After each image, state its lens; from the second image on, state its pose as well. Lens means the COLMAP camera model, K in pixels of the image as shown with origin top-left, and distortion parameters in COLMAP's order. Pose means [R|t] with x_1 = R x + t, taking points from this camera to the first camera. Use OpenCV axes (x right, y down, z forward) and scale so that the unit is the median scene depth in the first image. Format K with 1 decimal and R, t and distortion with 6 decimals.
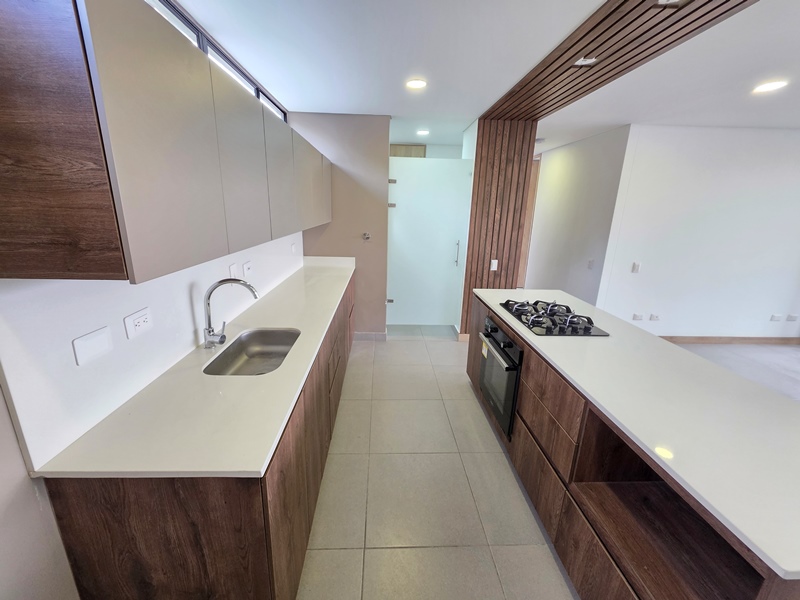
lens RADIAL K [[319.0, 0, 394.0], [0, 319.0, 289.6], [0, 0, 1]] dist [0.003246, 0.000174]
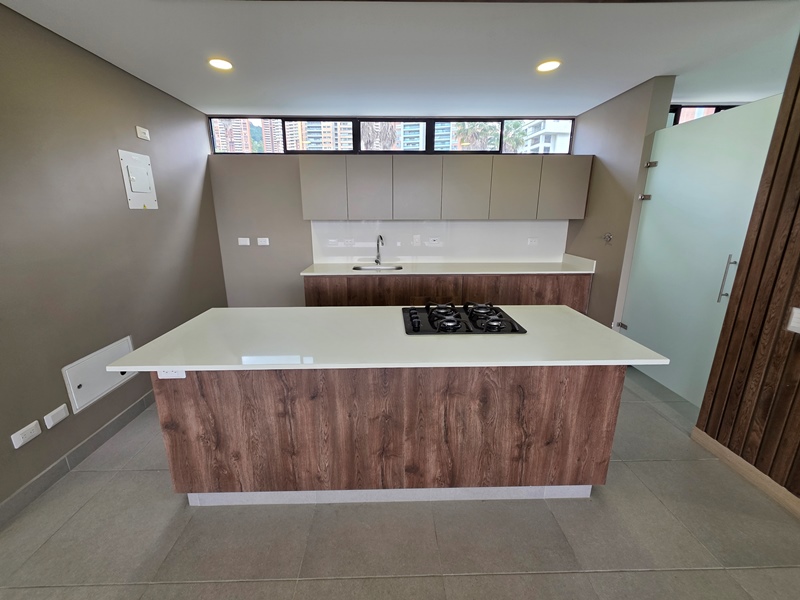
lens RADIAL K [[319.0, 0, 394.0], [0, 319.0, 289.6], [0, 0, 1]] dist [0.003246, 0.000174]
pose [[-0.014654, 0.214280, -0.976662, 0.769255], [-0.251112, 0.944674, 0.211030, -0.073755], [0.967847, 0.248344, 0.039965, 0.465064]]
